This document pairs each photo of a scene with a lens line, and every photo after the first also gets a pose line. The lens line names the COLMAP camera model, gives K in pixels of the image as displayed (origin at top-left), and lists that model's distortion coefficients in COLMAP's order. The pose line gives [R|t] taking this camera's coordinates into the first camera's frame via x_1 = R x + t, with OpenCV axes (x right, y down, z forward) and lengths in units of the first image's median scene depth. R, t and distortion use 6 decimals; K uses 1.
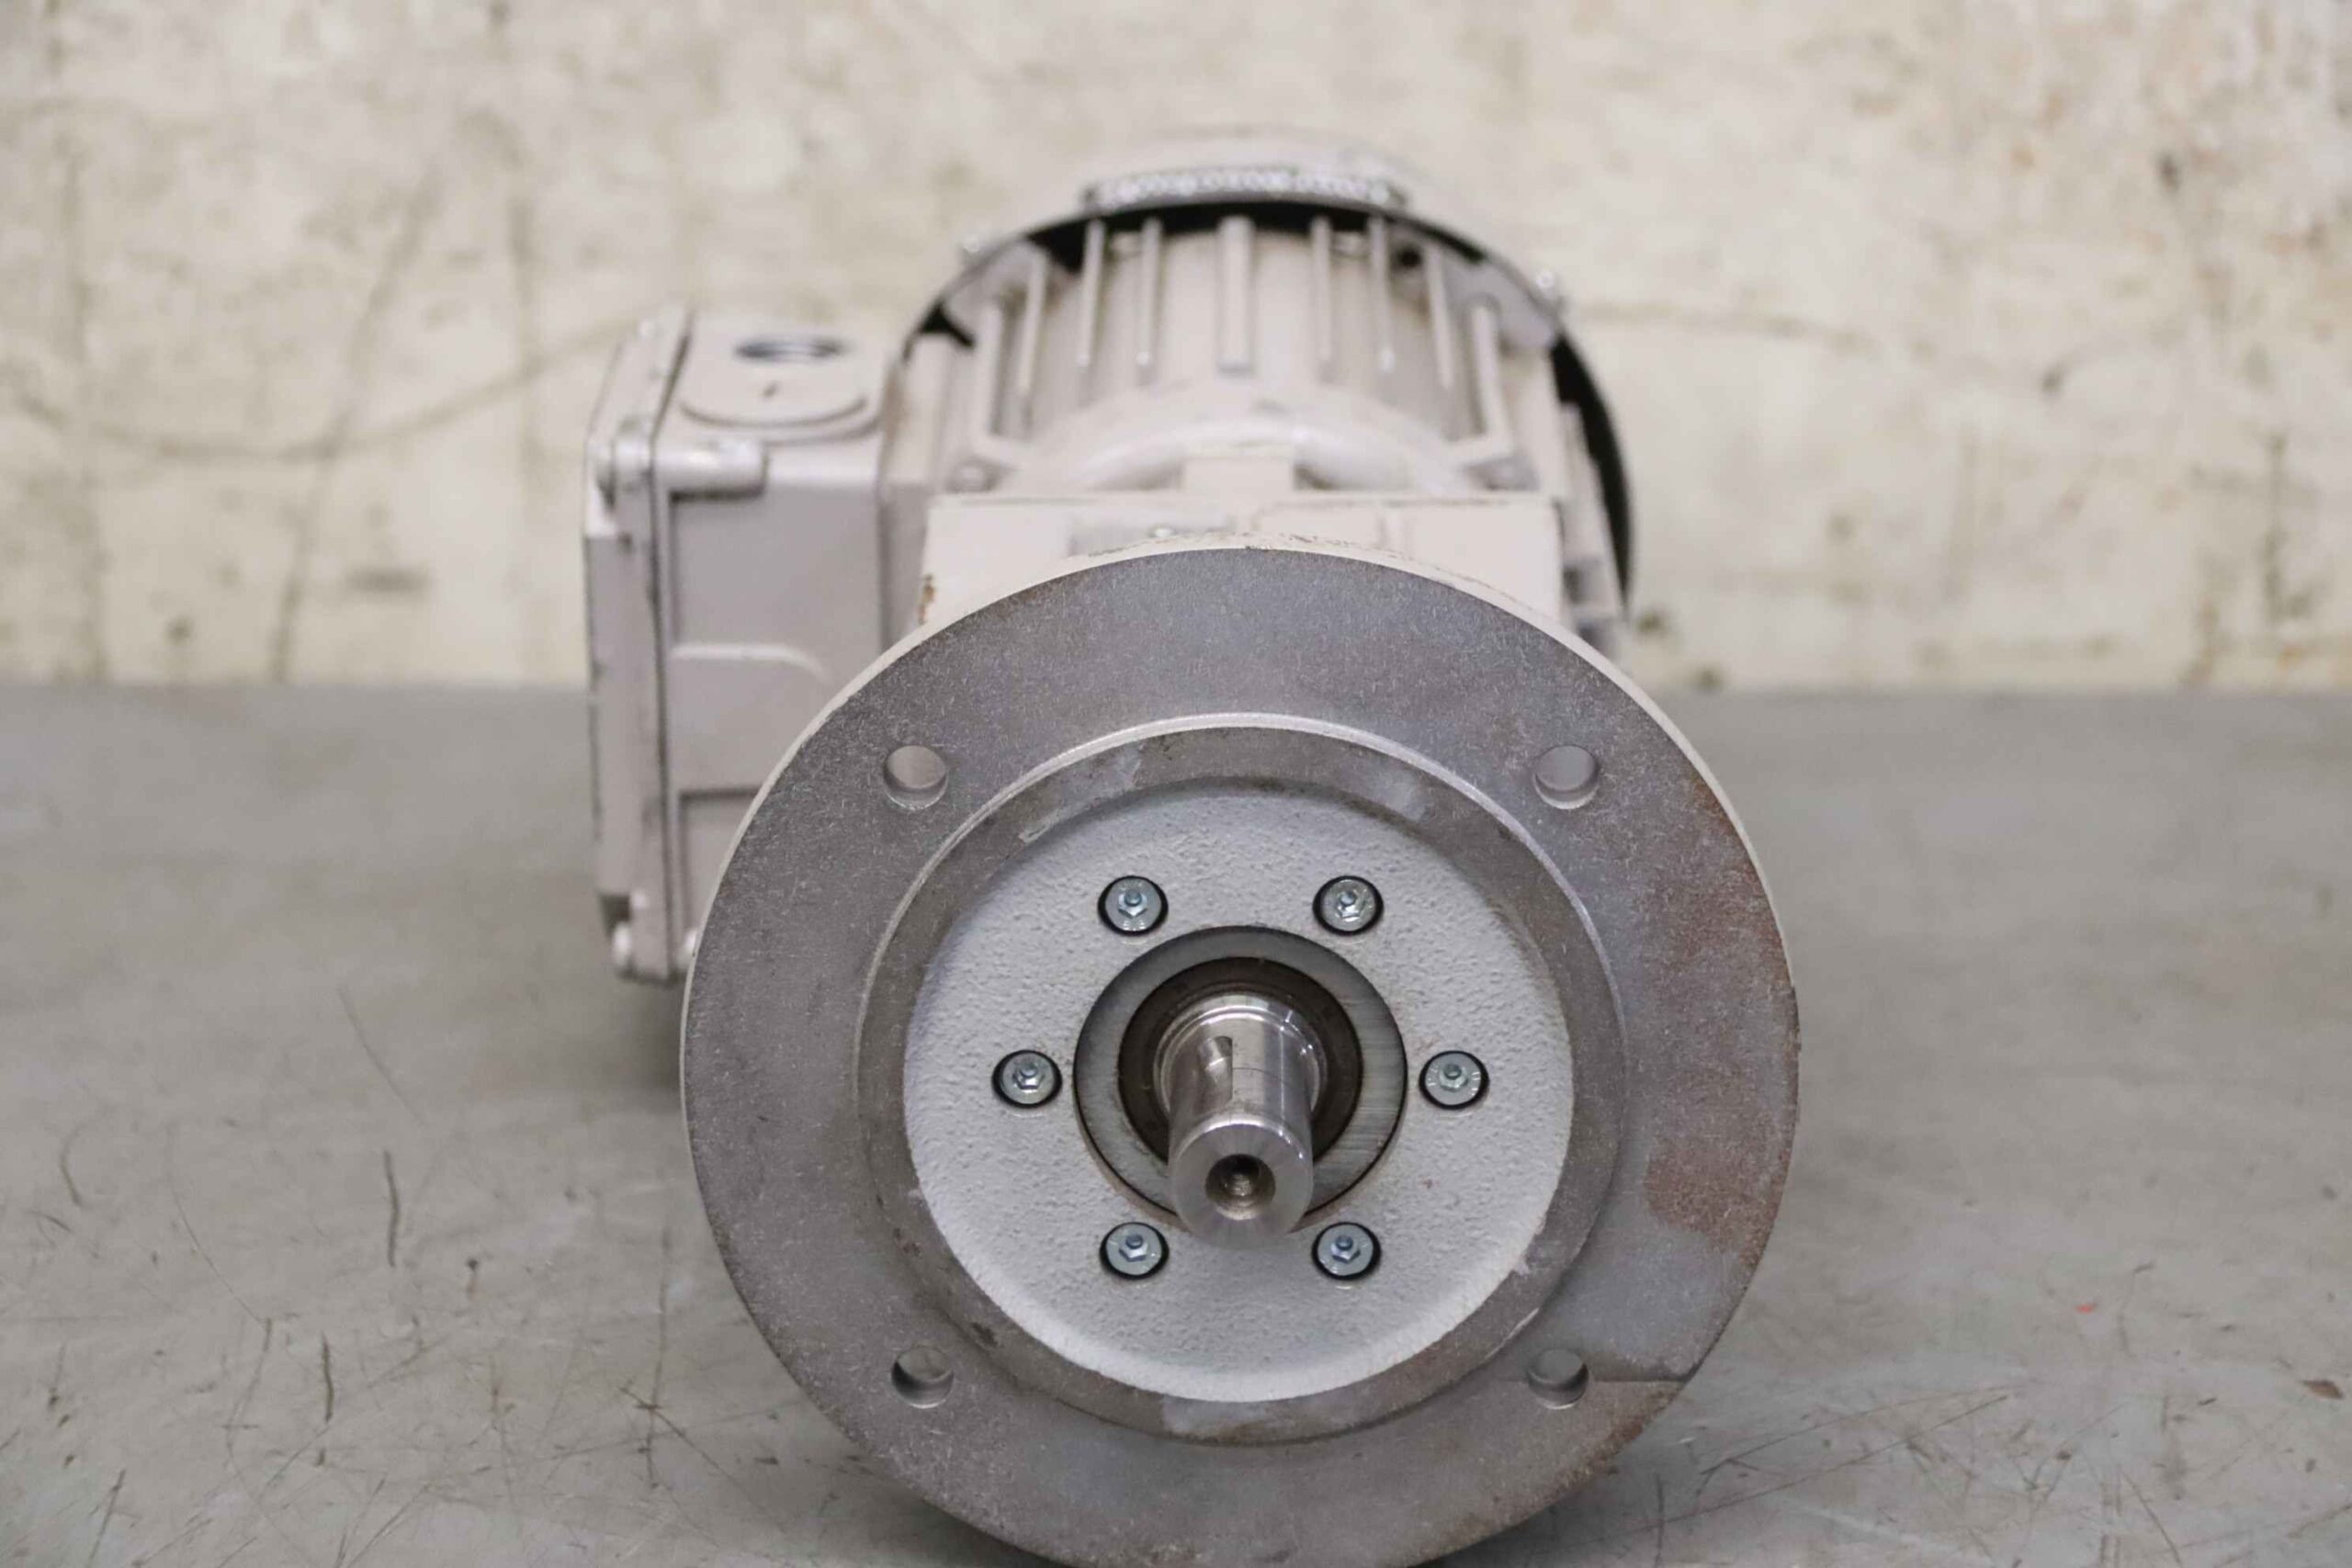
lens RADIAL K [[7013.0, 0, 1176.0], [0, 7013.0, 784.0], [0, 0, 1]] dist [0.417557, 1.111618]
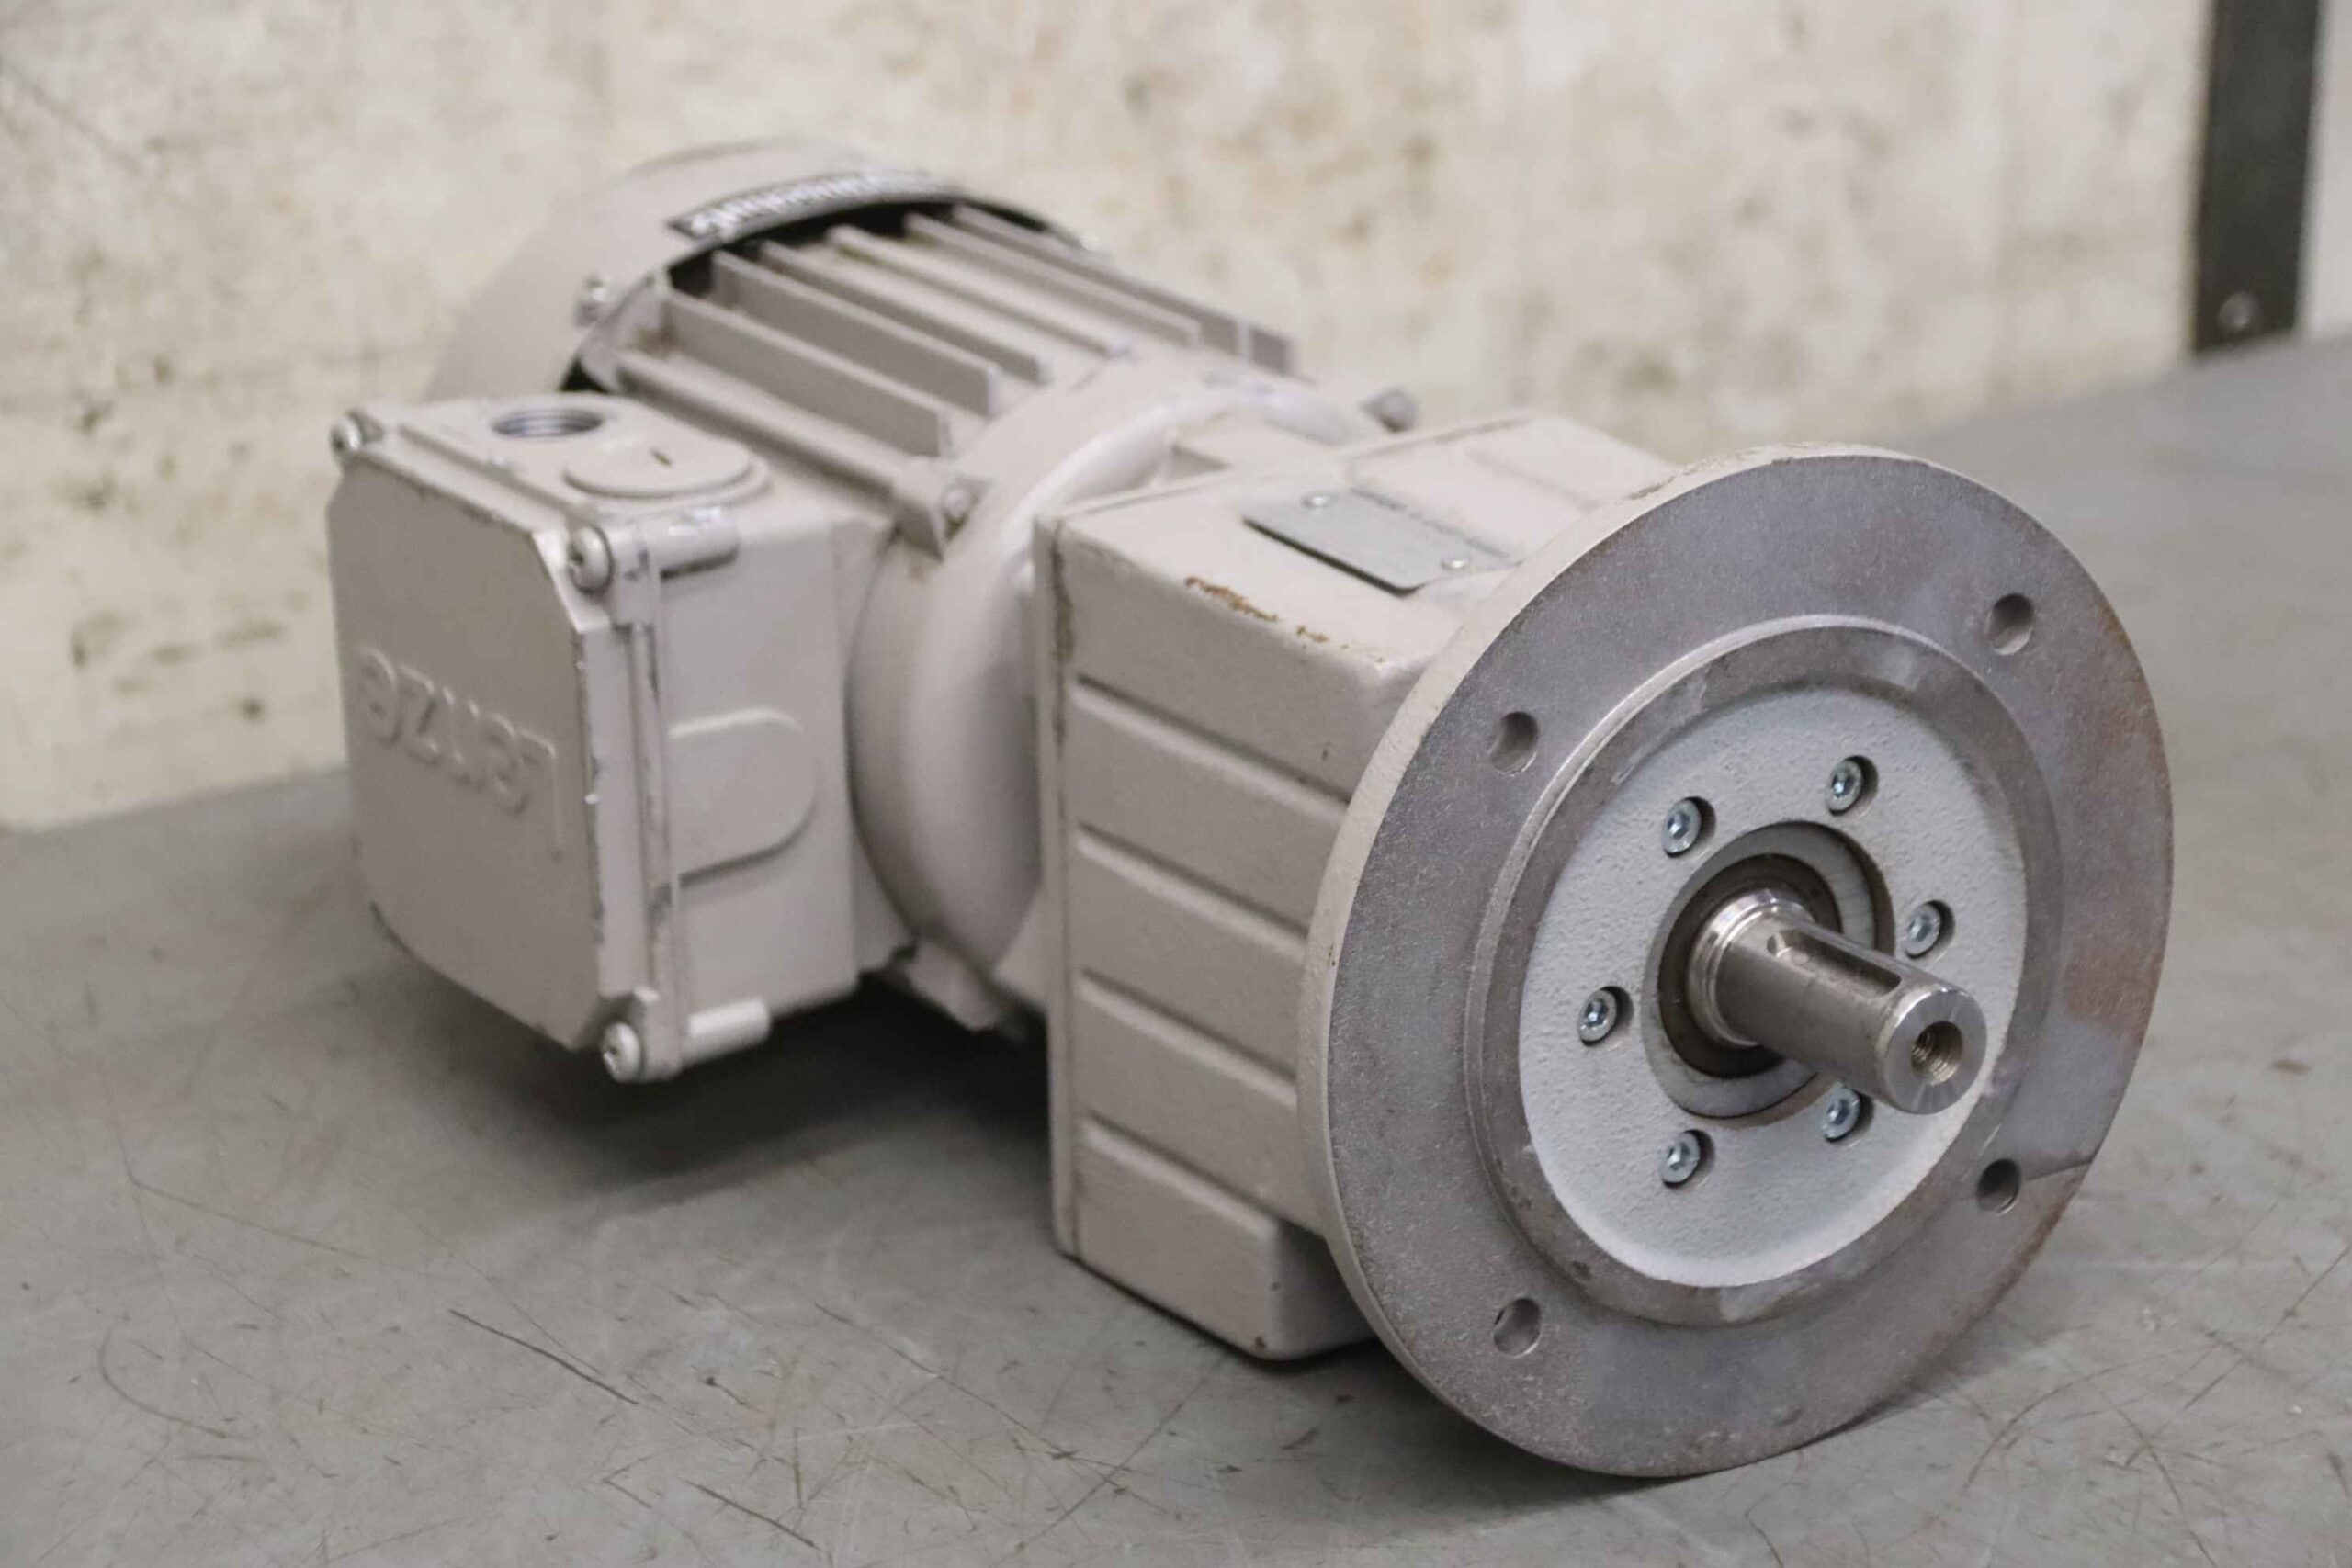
lens RADIAL K [[6835.9, 0, 1176.0], [0, 6835.9, 784.0], [0, 0, 1]] dist [0.442395, 0.253765]
pose [[0.812053, -0.196620, 0.549464, -0.619765], [0.194625, 0.978875, 0.062644, -0.066640], [-0.550173, 0.056069, 0.833166, 0.193664]]
